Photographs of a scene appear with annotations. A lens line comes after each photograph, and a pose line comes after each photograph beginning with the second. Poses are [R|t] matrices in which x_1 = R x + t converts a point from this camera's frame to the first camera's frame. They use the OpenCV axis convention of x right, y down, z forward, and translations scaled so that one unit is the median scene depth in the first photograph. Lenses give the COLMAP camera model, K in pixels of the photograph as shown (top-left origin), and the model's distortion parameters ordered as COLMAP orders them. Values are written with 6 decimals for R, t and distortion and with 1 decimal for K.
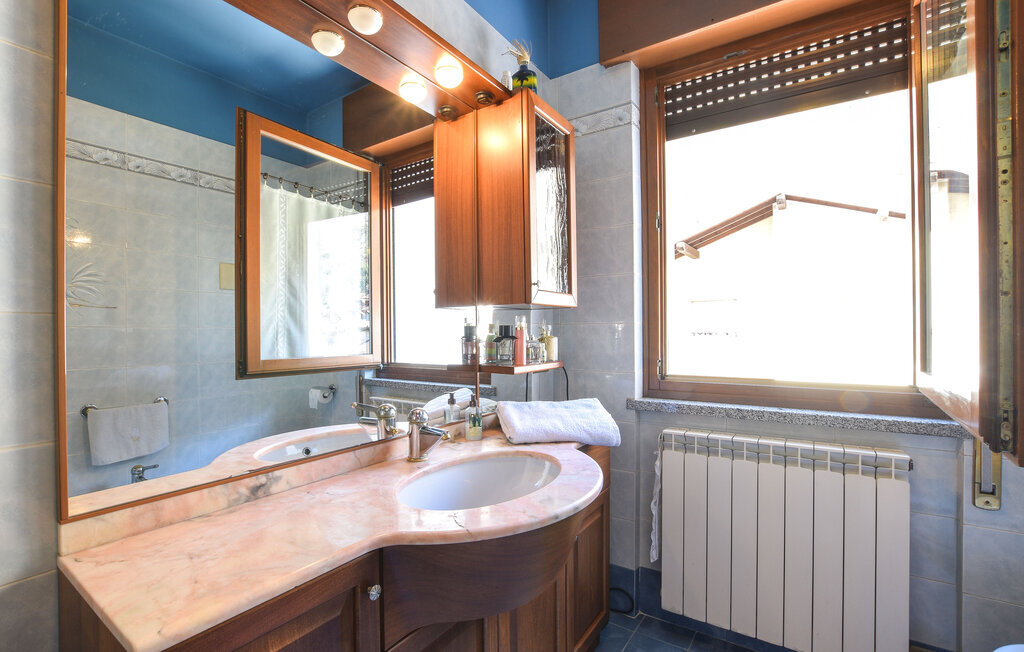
lens RADIAL K [[450.9, 0, 531.5], [0, 450.9, 331.6], [0, 0, 1]] dist [-0.026265, 0.000006]
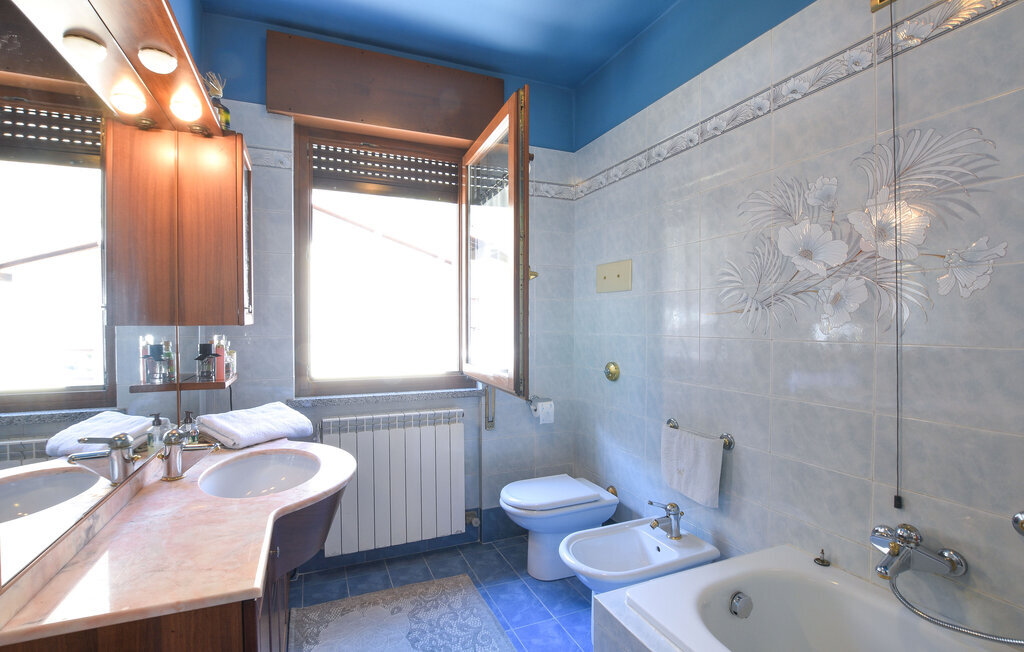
lens RADIAL K [[460.5, 0, 515.9], [0, 460.5, 308.3], [0, 0, 1]] dist [-0.020426, 0.000594]
pose [[0.535661, 0.035124, 0.843702, -0.624323], [-0.010239, 0.999331, -0.035102, -0.072321], [-0.844371, 0.010165, 0.535662, -0.214818]]
